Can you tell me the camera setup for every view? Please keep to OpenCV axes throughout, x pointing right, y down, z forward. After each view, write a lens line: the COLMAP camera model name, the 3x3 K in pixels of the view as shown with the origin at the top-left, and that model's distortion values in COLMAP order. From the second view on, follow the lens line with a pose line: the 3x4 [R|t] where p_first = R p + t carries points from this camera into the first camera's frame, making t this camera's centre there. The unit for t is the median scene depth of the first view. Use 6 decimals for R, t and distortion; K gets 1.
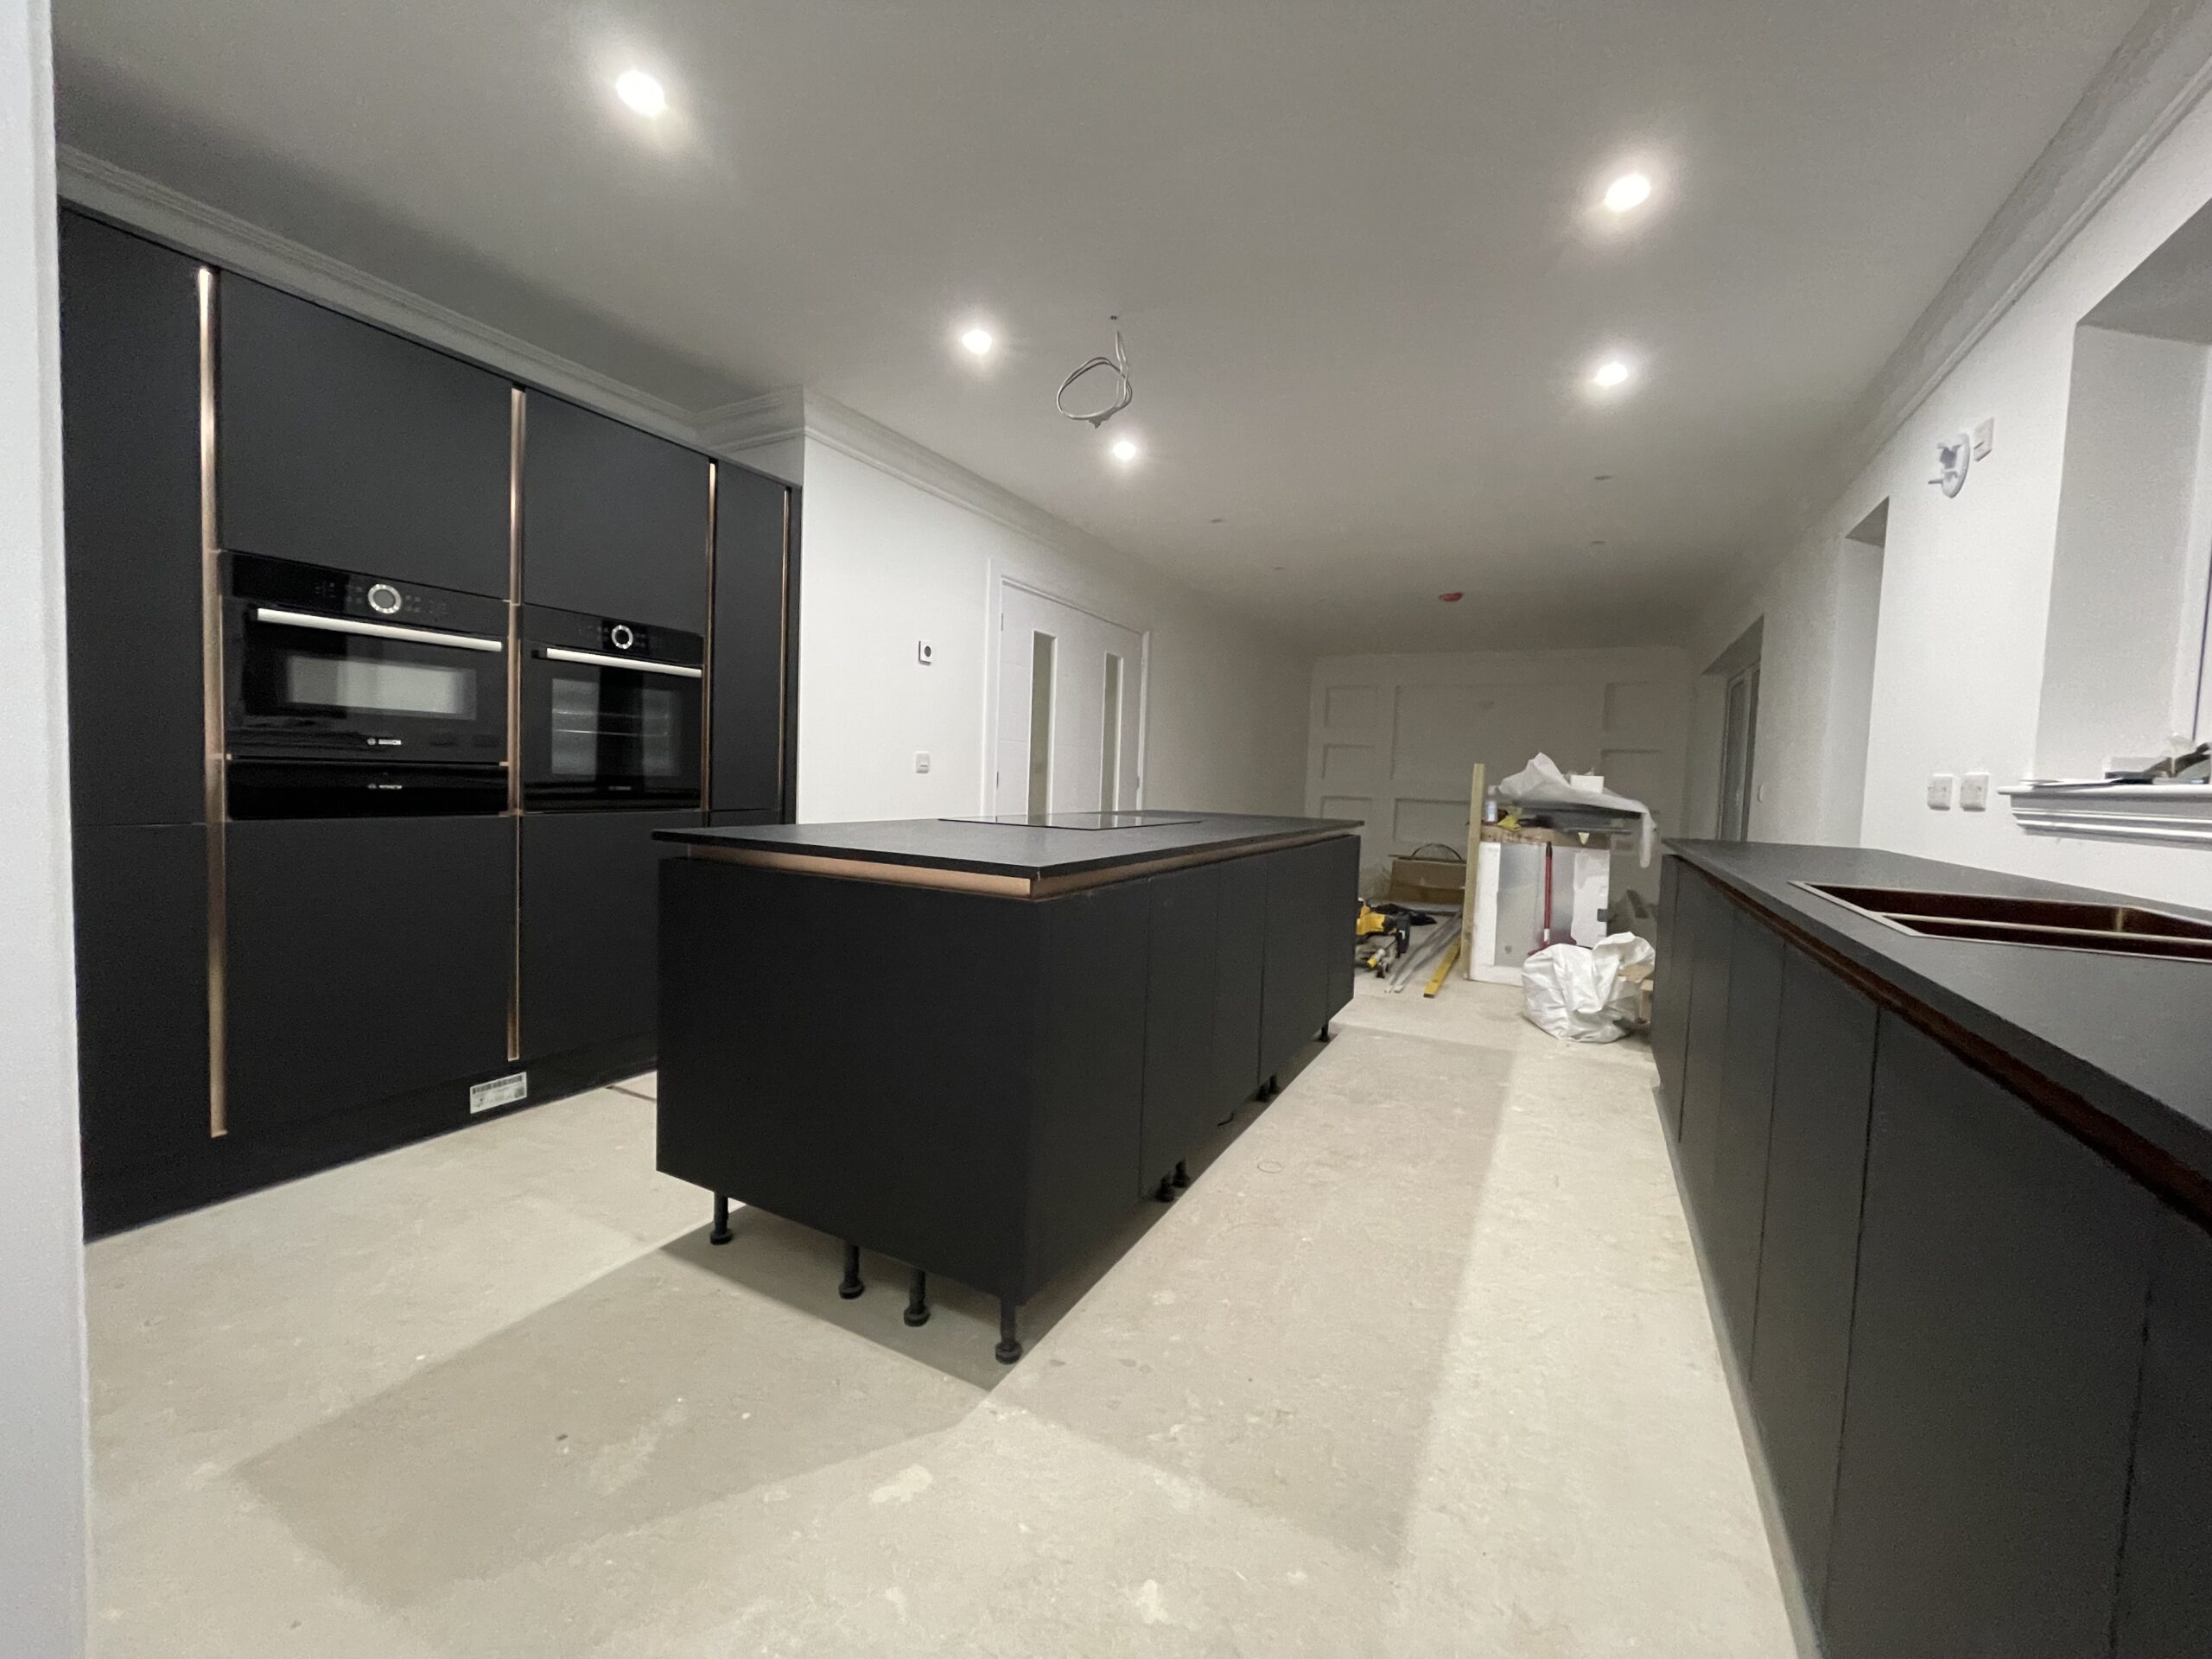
lens RADIAL K [[892.3, 0, 1103.0], [0, 892.3, 826.3], [0, 0, 1]] dist [-0.004095, 0.001763]
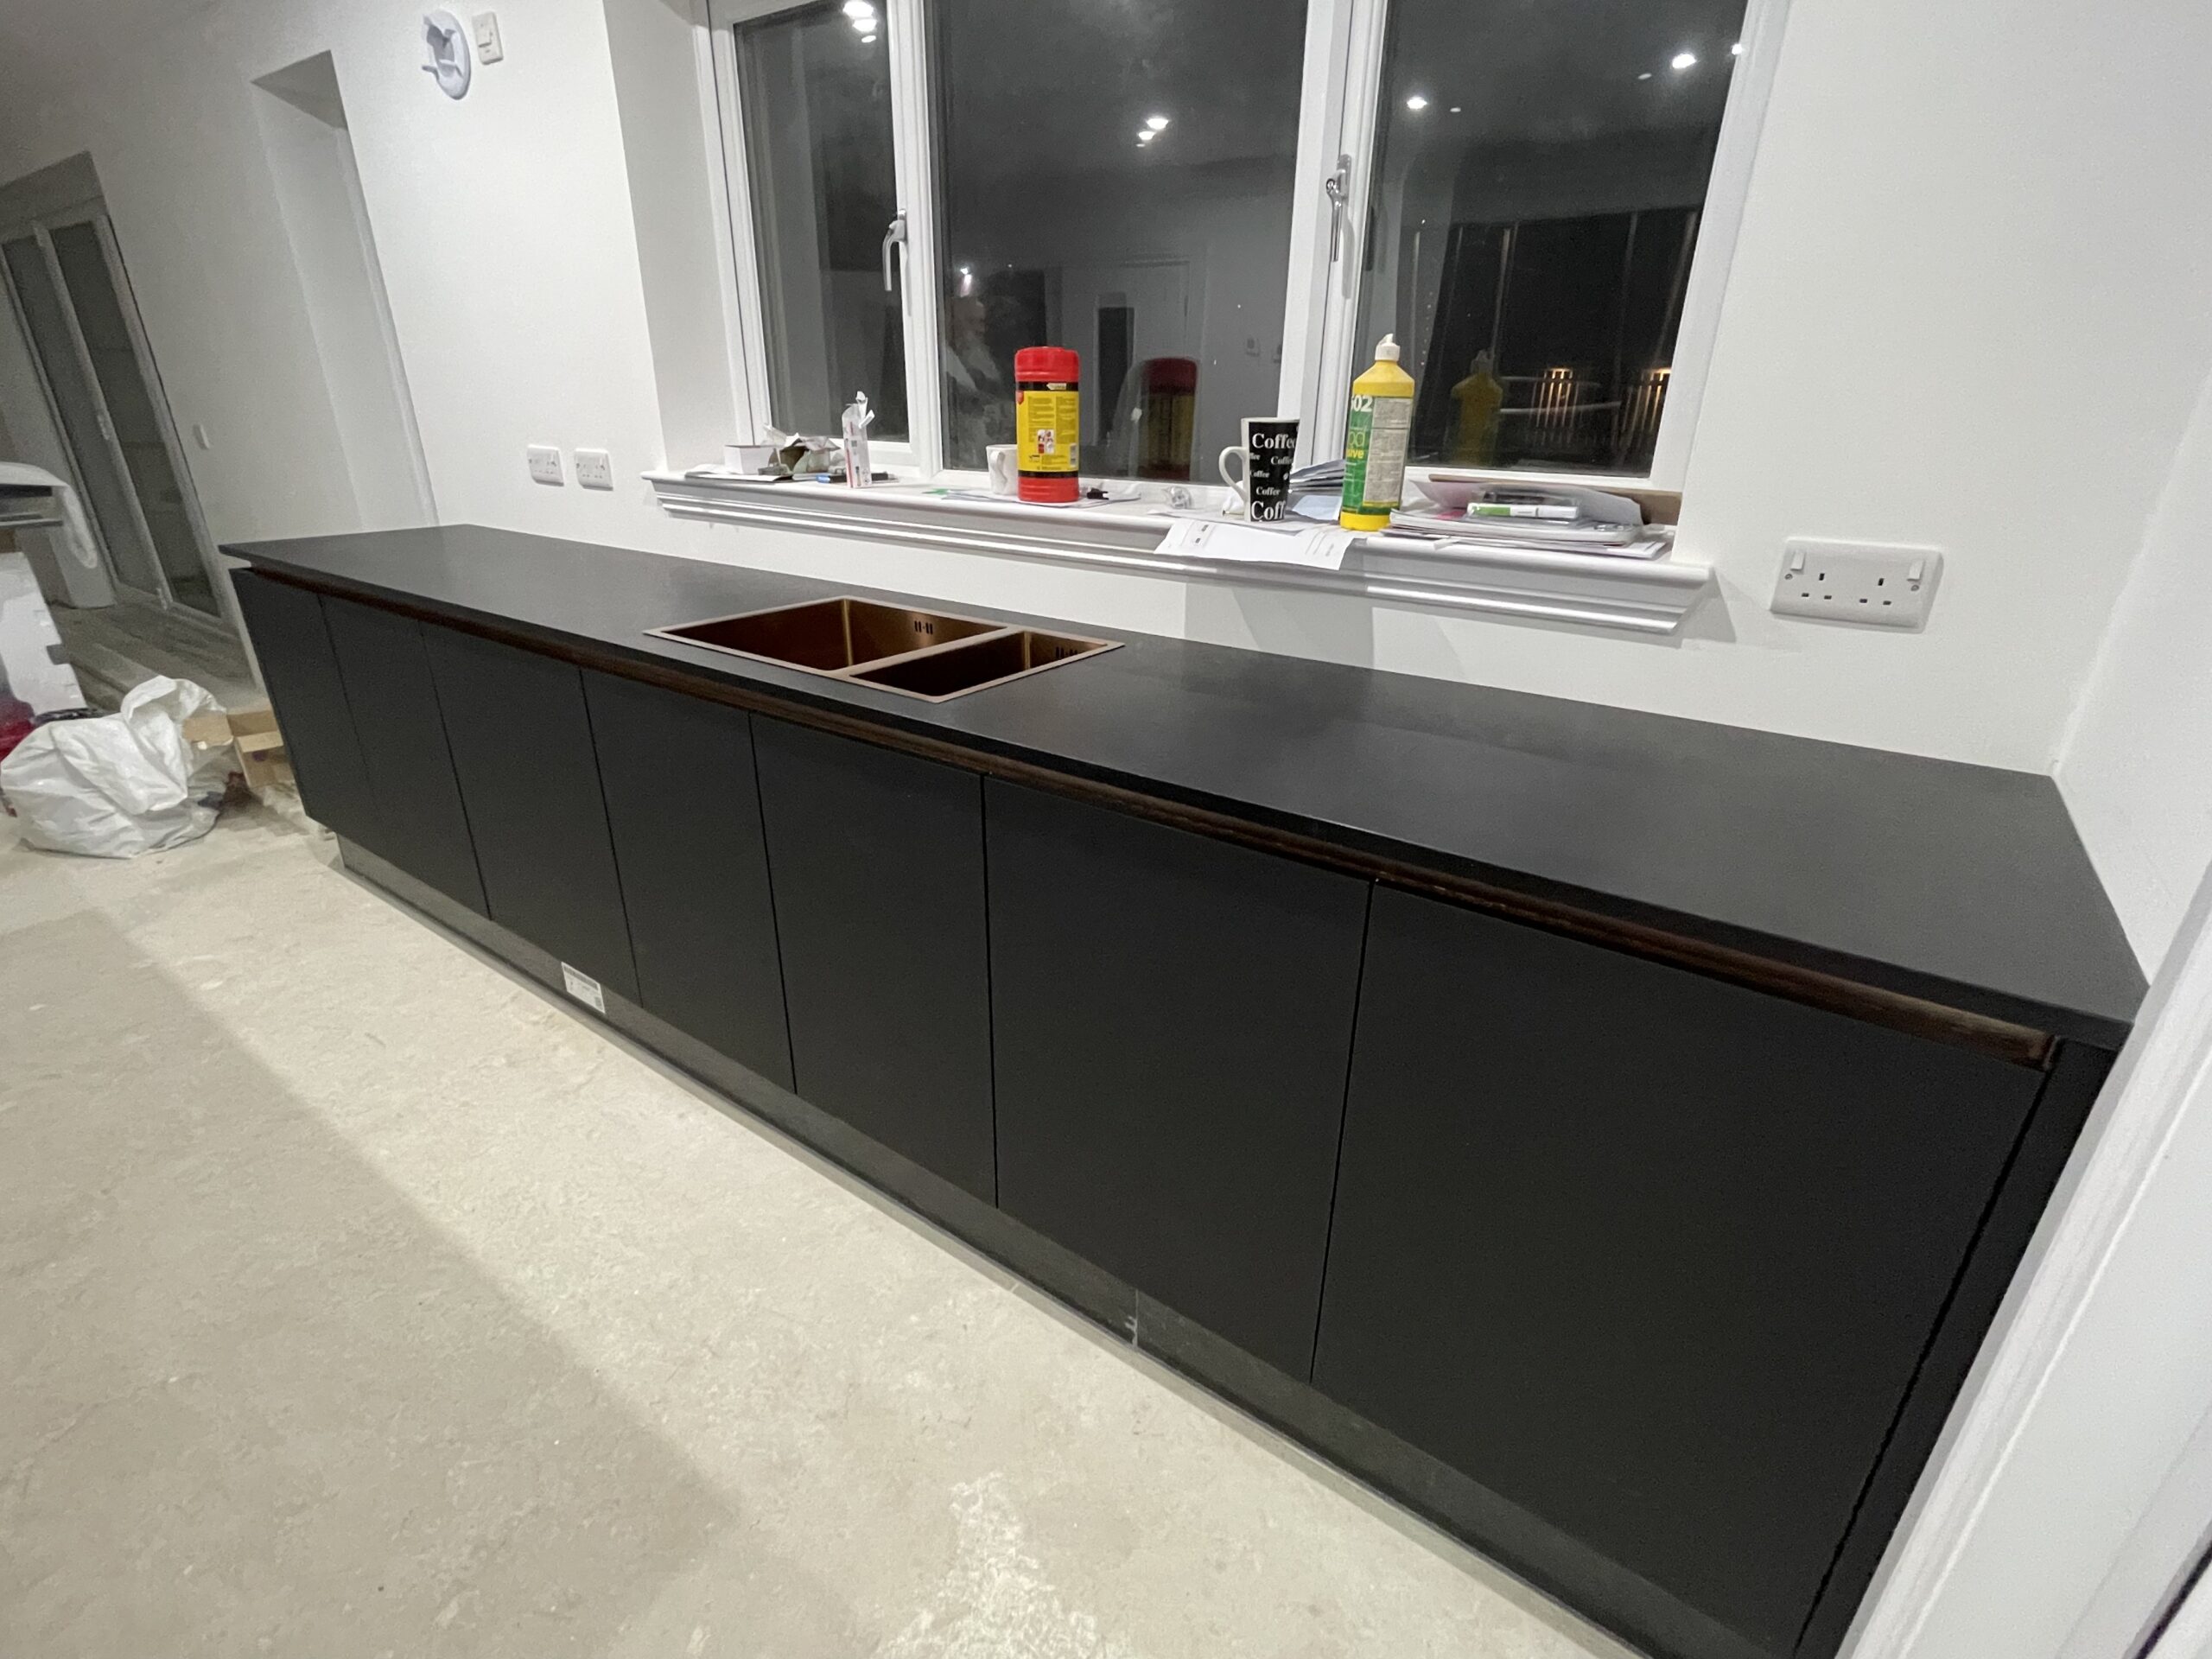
lens RADIAL K [[1024.0, 0, 1113.3], [0, 1024.0, 824.6], [0, 0, 1]] dist [-0.007668, 0.002859]
pose [[0.125136, -0.414964, 0.901191, -0.138638], [0.047887, 0.909799, 0.412278, -0.113030], [-0.990983, -0.008435, 0.133720, 0.246905]]
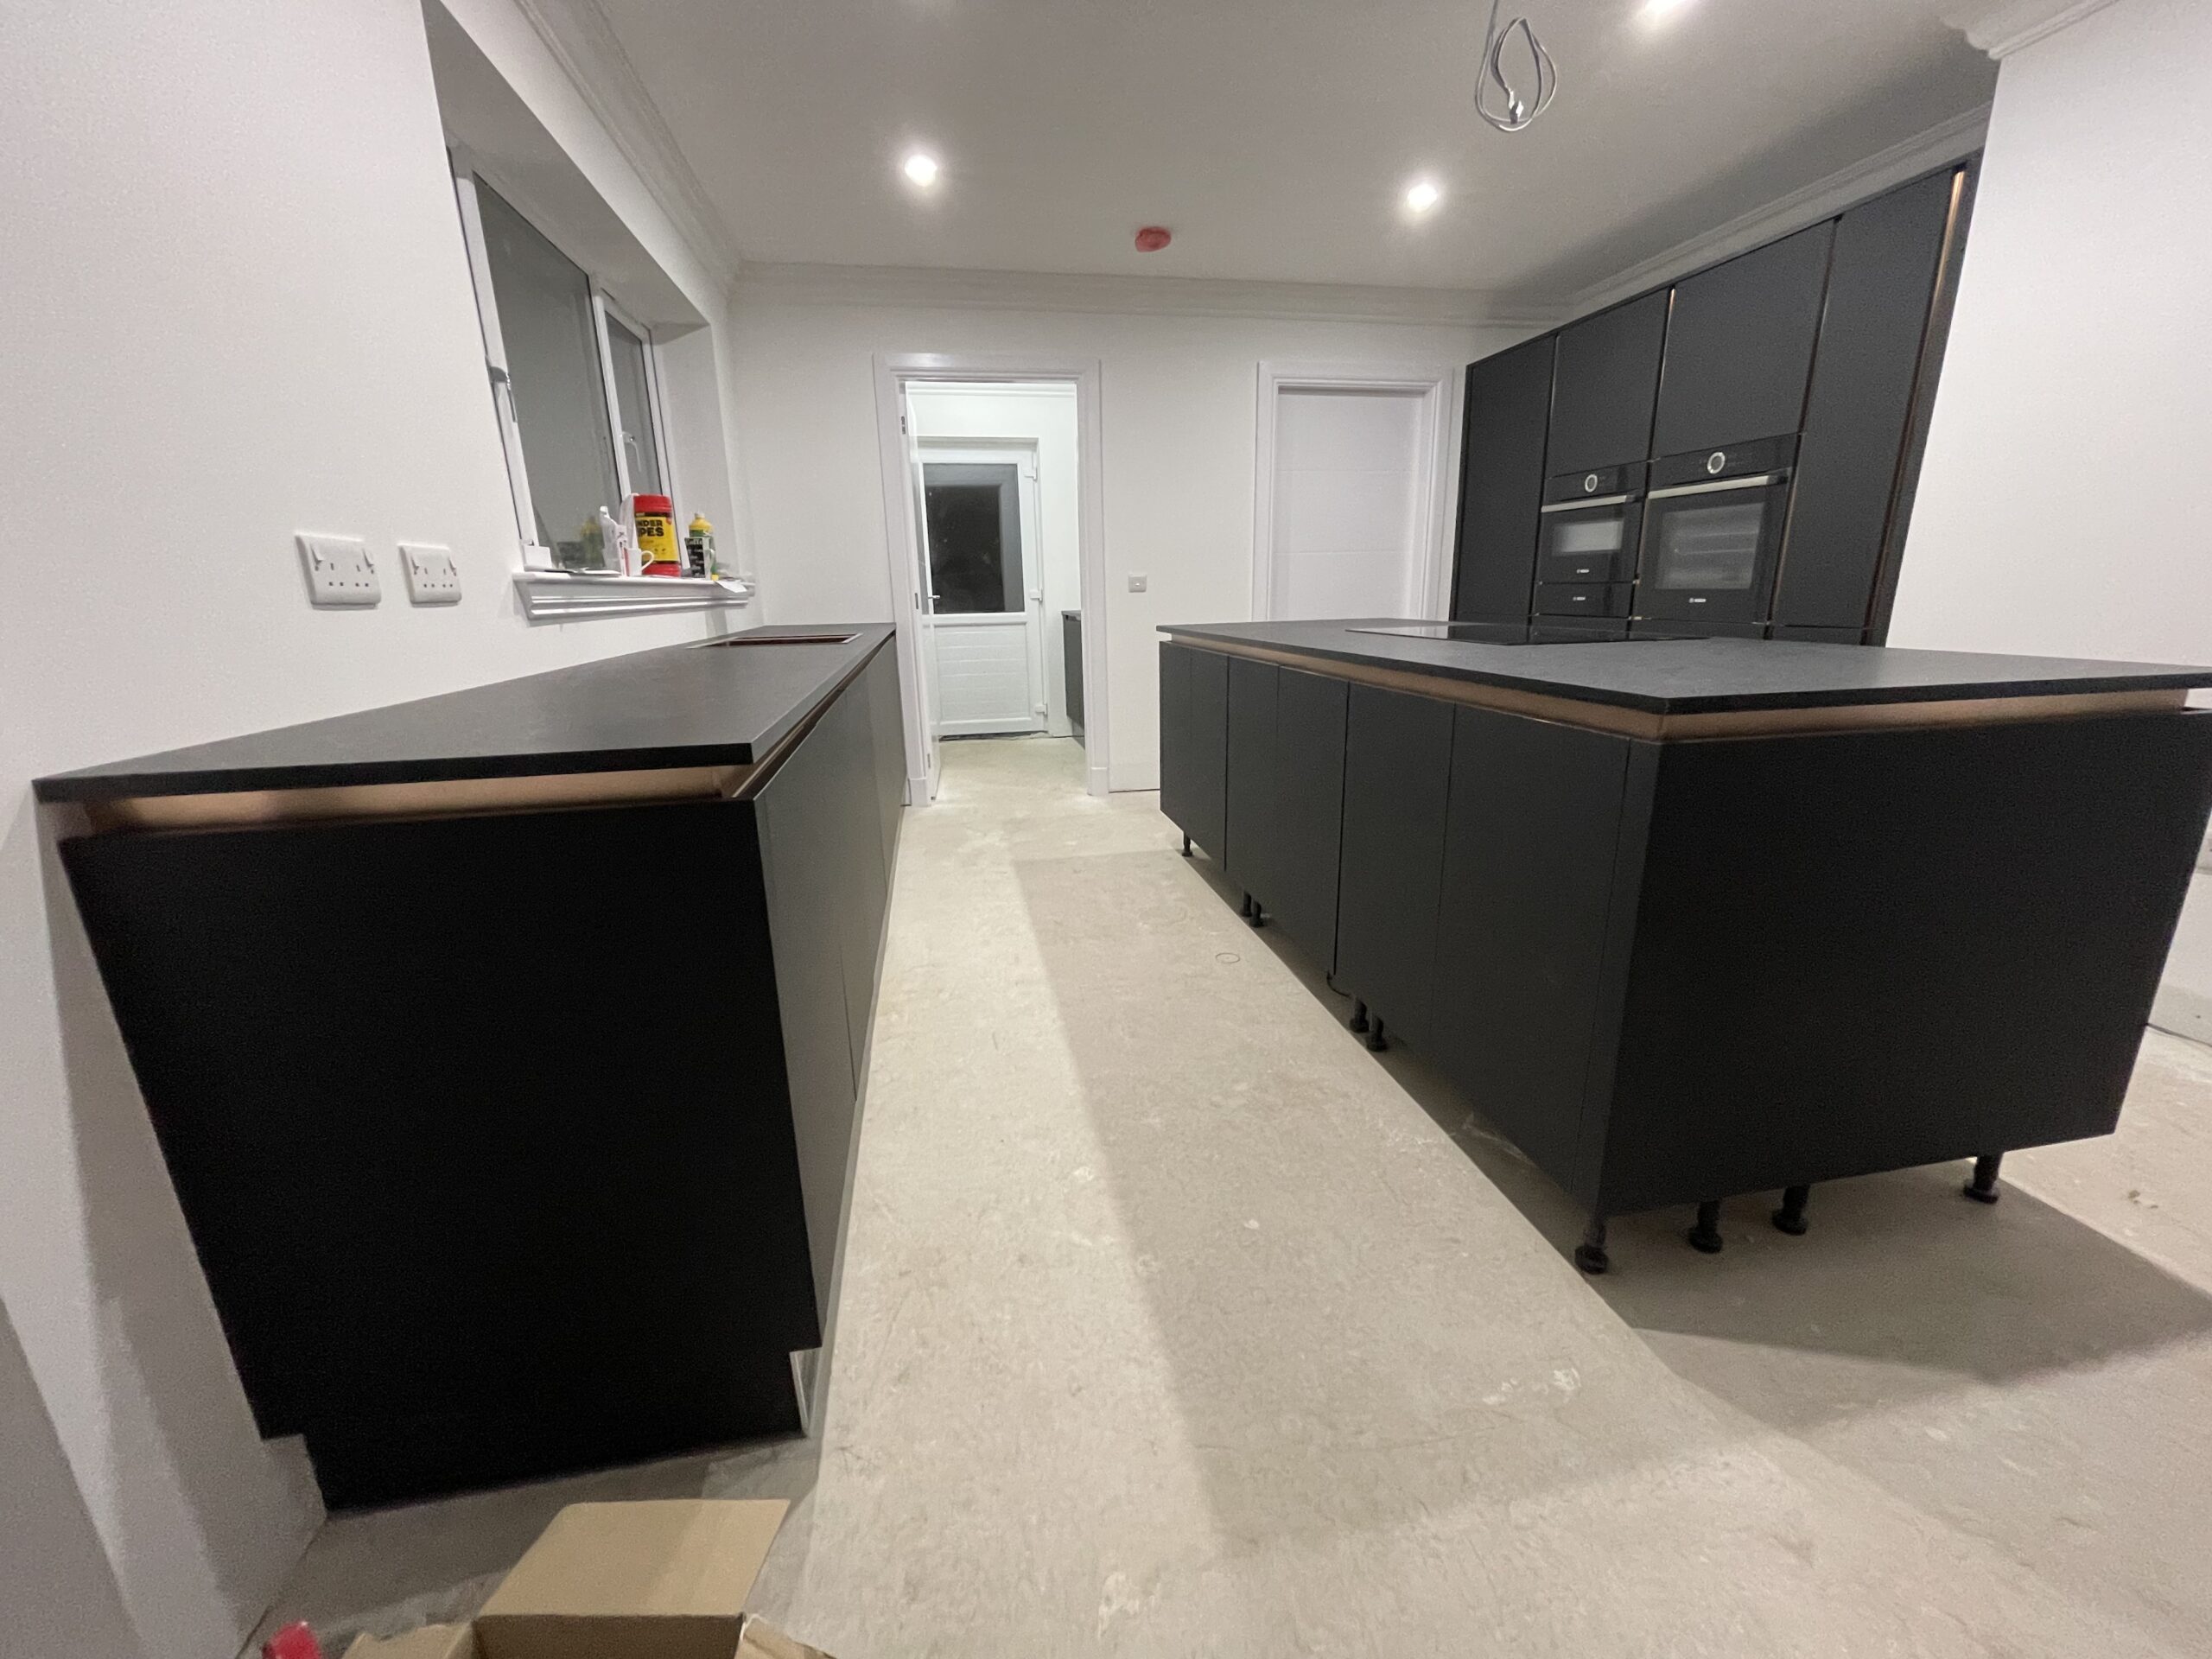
lens RADIAL K [[892.3, 0, 1114.2], [0, 892.3, 829.9], [0, 0, 1]] dist [-0.004095, 0.001763]
pose [[-0.775266, 0.147195, -0.614244, 0.949636], [-0.041934, 0.958328, 0.282576, -0.060281], [0.630241, 0.244830, -0.736787, 1.708694]]
